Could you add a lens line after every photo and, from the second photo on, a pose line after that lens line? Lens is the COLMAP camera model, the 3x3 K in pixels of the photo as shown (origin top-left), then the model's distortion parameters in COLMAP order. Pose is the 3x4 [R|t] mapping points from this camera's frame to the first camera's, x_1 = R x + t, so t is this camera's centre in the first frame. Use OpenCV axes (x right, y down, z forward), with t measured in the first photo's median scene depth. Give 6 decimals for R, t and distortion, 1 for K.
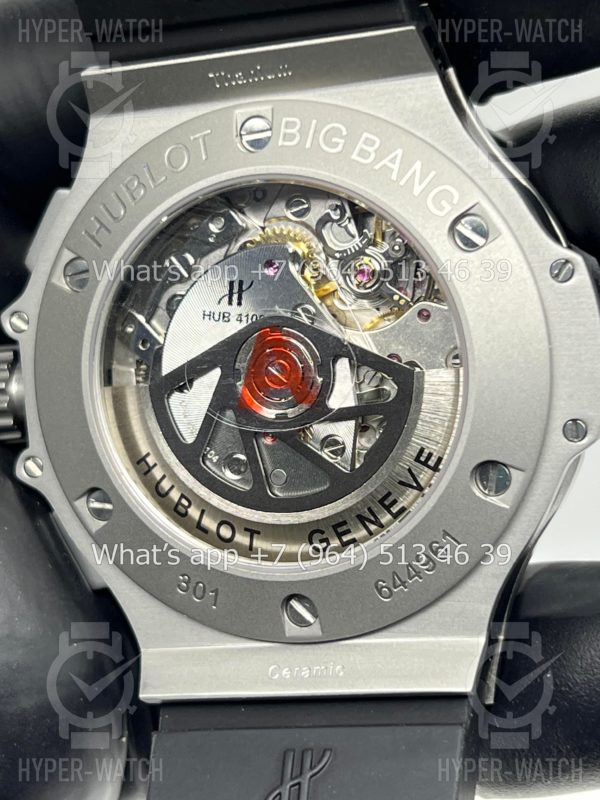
lens RADIAL K [[1885.7, 0, 301.1], [0, 1885.7, 400.4], [0, 0, 1]] dist [0.212533, 0.000000]
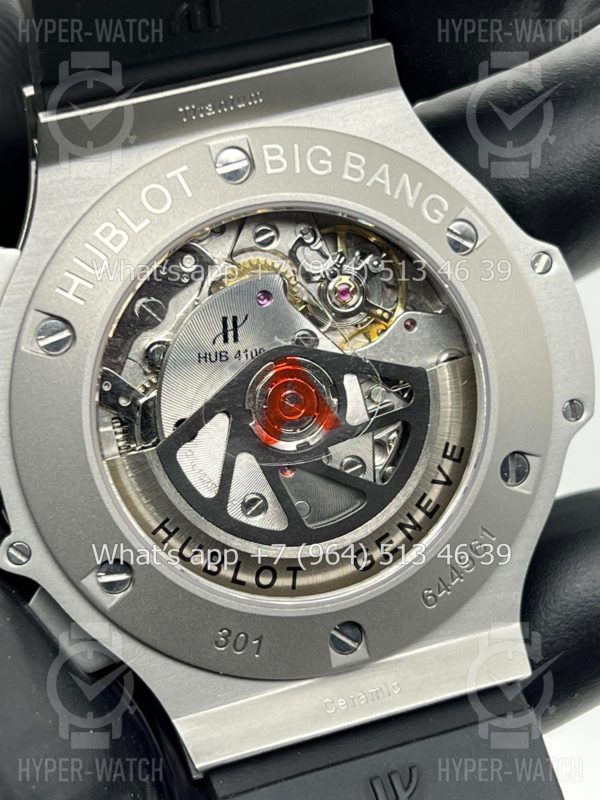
lens RADIAL K [[1885.7, 0, 295.1], [0, 1885.7, 399.4], [0, 0, 1]] dist [0.212533, 0.000000]
pose [[0.863868, -0.156105, 0.478919, -0.482424], [0.167950, 0.985625, 0.018322, -0.034631], [-0.474894, 0.064607, 0.877668, 0.139462]]
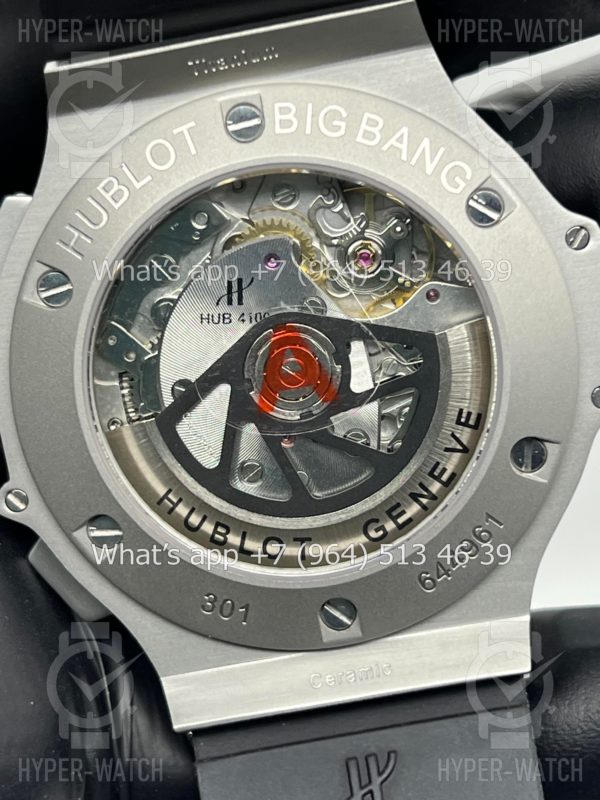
lens RADIAL K [[1885.7, 0, 300.2], [0, 1885.7, 402.8], [0, 0, 1]] dist [0.212533, 0.000000]
pose [[0.957776, -0.118506, 0.261958, -0.261458], [0.107321, 0.992609, 0.056653, -0.052883], [-0.266736, -0.026148, 0.963415, 0.081075]]
